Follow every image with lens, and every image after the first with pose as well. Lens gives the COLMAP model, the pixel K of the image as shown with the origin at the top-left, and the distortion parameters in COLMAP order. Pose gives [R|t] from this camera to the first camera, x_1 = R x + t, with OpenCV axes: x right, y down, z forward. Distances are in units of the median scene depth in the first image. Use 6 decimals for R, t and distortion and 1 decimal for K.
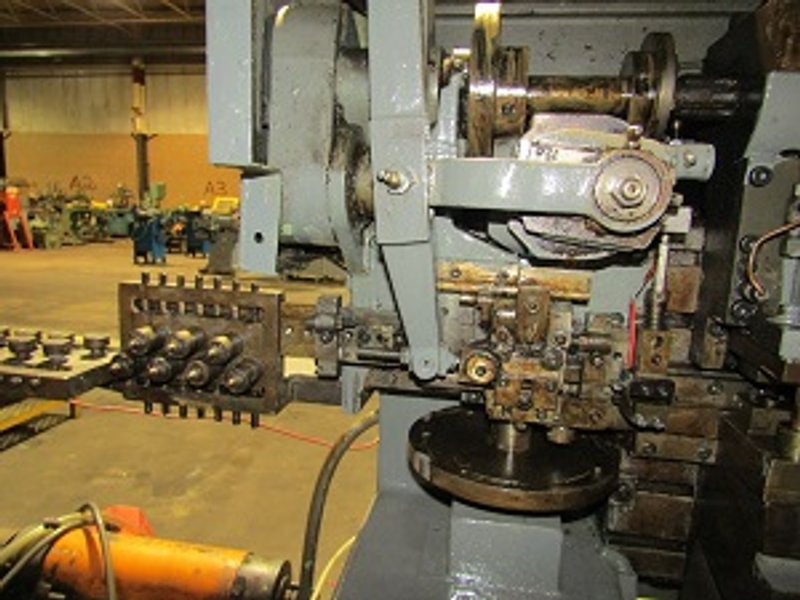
lens RADIAL K [[571.9, 0, 400.0], [0, 571.9, 300.0], [0, 0, 1]] dist [-0.010413, -0.004264]
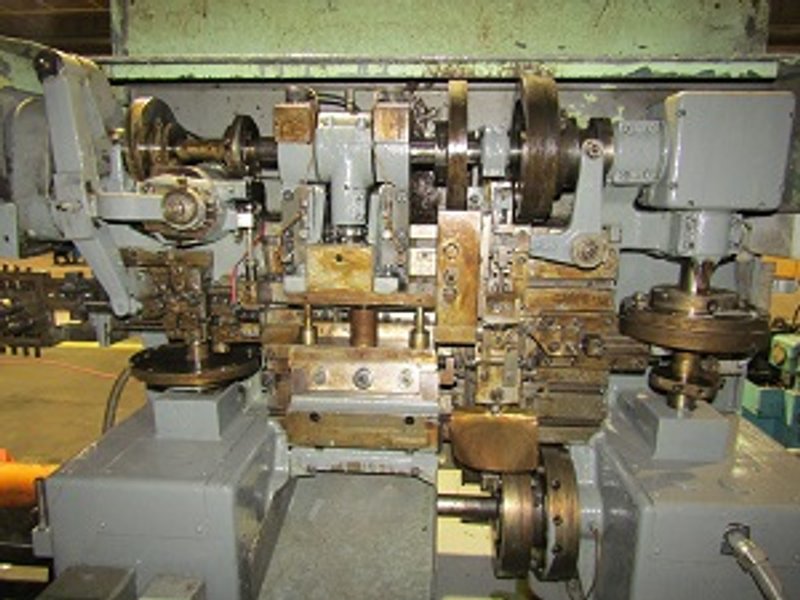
lens RADIAL K [[575.2, 0, 400.0], [0, 575.2, 300.0], [0, 0, 1]] dist [-0.006677, -0.001324]
pose [[0.994297, -0.046693, 0.095878, 0.626278], [0.044800, 0.998758, 0.021805, 0.076916], [-0.096777, -0.017385, 0.995154, -0.713465]]
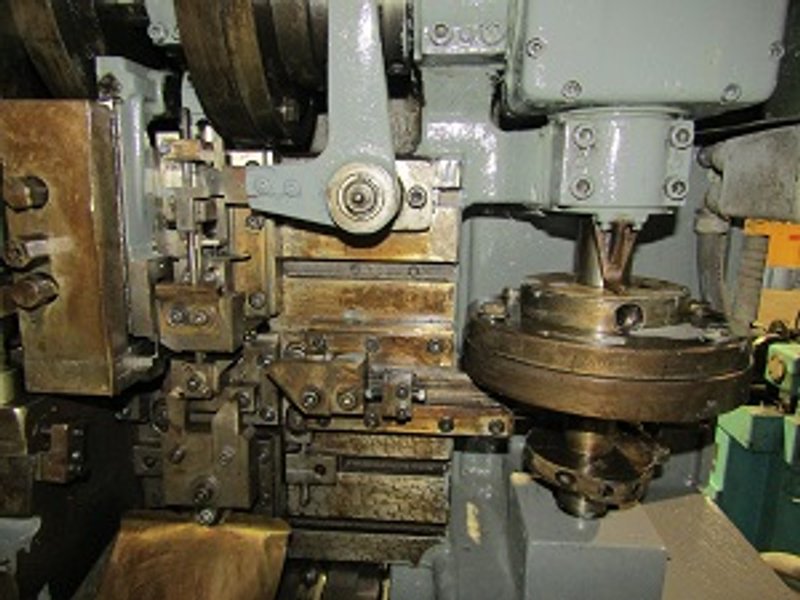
lens RADIAL K [[571.9, 0, 400.0], [0, 571.9, 300.0], [0, 0, 1]] dist [-0.010413, -0.004264]
pose [[0.994870, -0.043036, 0.091554, 1.217670], [0.040688, 0.998797, 0.027364, 0.110163], [-0.092621, -0.023498, 0.995424, 0.005236]]
